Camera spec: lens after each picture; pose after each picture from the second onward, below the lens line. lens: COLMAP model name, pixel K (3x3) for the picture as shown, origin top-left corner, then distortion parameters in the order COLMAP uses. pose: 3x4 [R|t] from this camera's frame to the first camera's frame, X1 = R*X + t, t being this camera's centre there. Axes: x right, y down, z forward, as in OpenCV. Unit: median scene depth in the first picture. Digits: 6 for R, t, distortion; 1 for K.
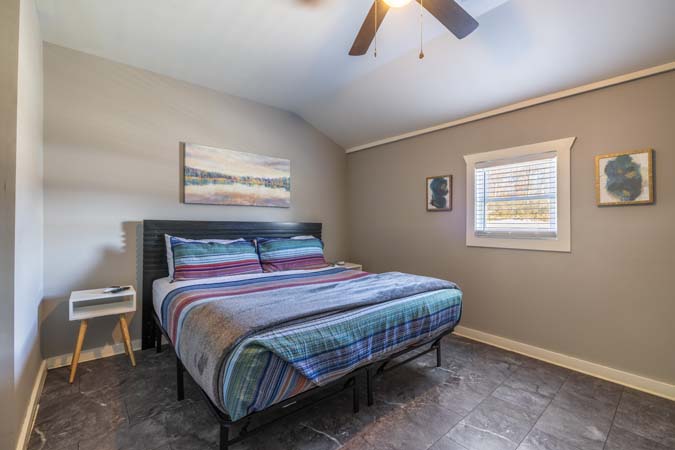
lens RADIAL K [[296.4, 0, 337.5], [0, 296.4, 225.0], [0, 0, 1]] dist [-0.004754, -0.000183]
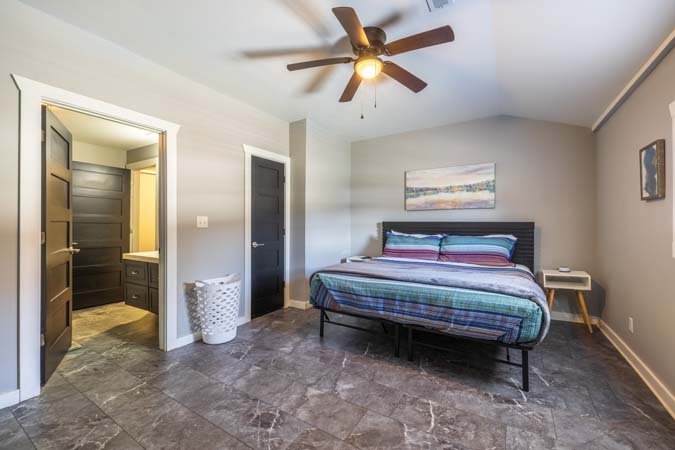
lens RADIAL K [[281.6, 0, 337.5], [0, 281.6, 225.0], [0, 0, 1]] dist [0.001005, 0.000095]
pose [[0.299350, -0.003766, -0.954136, 0.765514], [-0.001065, 0.999990, -0.004281, 0.008777], [0.954143, 0.002298, 0.299343, 0.203765]]
